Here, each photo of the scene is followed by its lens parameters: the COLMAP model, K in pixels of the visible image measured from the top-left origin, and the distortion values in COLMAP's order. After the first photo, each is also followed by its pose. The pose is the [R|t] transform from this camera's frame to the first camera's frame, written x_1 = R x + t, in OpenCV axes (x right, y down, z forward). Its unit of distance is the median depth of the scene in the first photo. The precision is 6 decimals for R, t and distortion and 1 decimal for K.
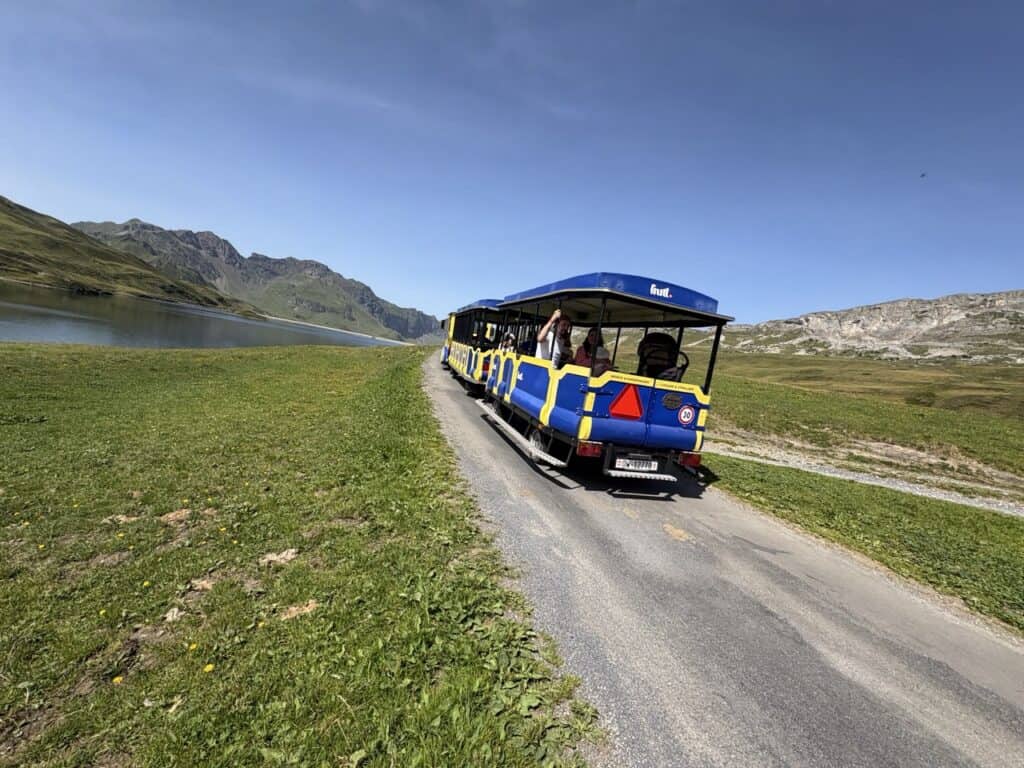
lens RADIAL K [[411.0, 0, 513.5], [0, 411.0, 394.7], [0, 0, 1]] dist [0.006831, 0.000033]
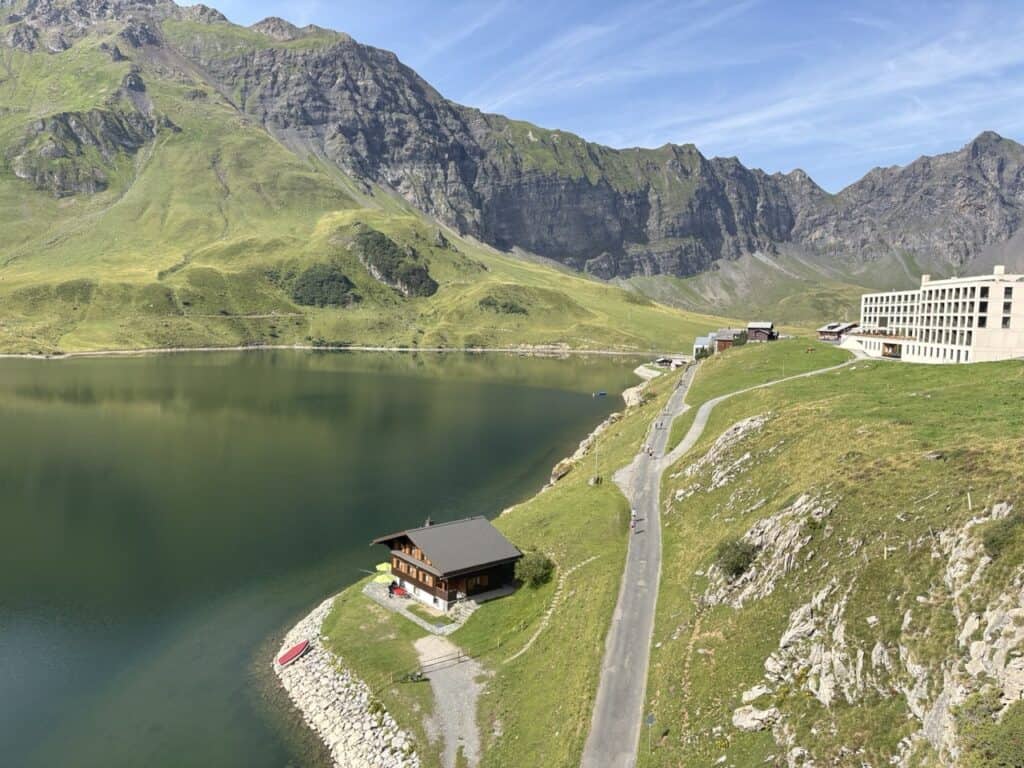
lens RADIAL K [[779.3, 0, 511.0], [0, 779.3, 383.7], [0, 0, 1]] dist [0.056530, -0.057668]
pose [[0.792812, -0.117752, -0.597983, -0.119607], [0.080653, 0.992800, -0.088567, -0.081157], [0.604107, 0.021987, 0.796600, 0.904076]]
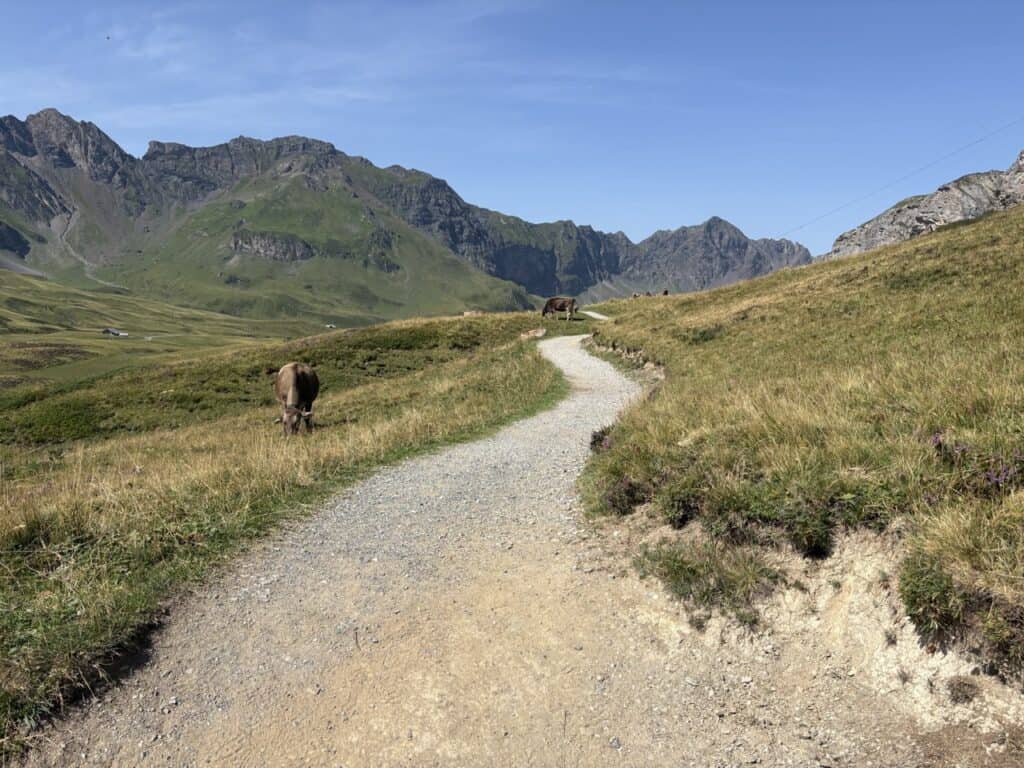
lens RADIAL K [[779.3, 0, 518.6], [0, 779.3, 389.0], [0, 0, 1]] dist [0.056530, -0.057668]
pose [[0.930349, -0.109044, -0.350086, -0.058969], [0.104914, 0.994004, -0.030801, -0.044936], [0.351346, -0.008073, 0.936211, 0.408647]]
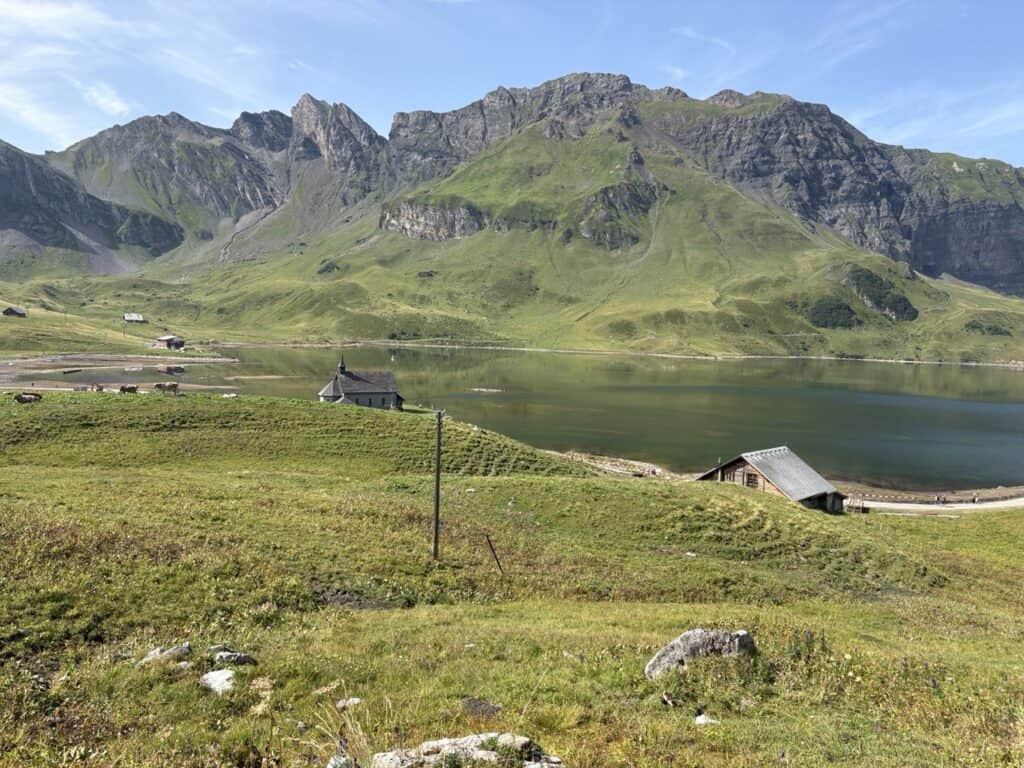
lens RADIAL K [[779.3, 0, 510.9], [0, 779.3, 384.0], [0, 0, 1]] dist [0.056530, -0.057668]
pose [[0.503185, -0.106235, -0.857624, -0.102264], [-0.009555, 0.991671, -0.128446, -0.066825], [0.864126, 0.072826, 0.497979, 0.796067]]
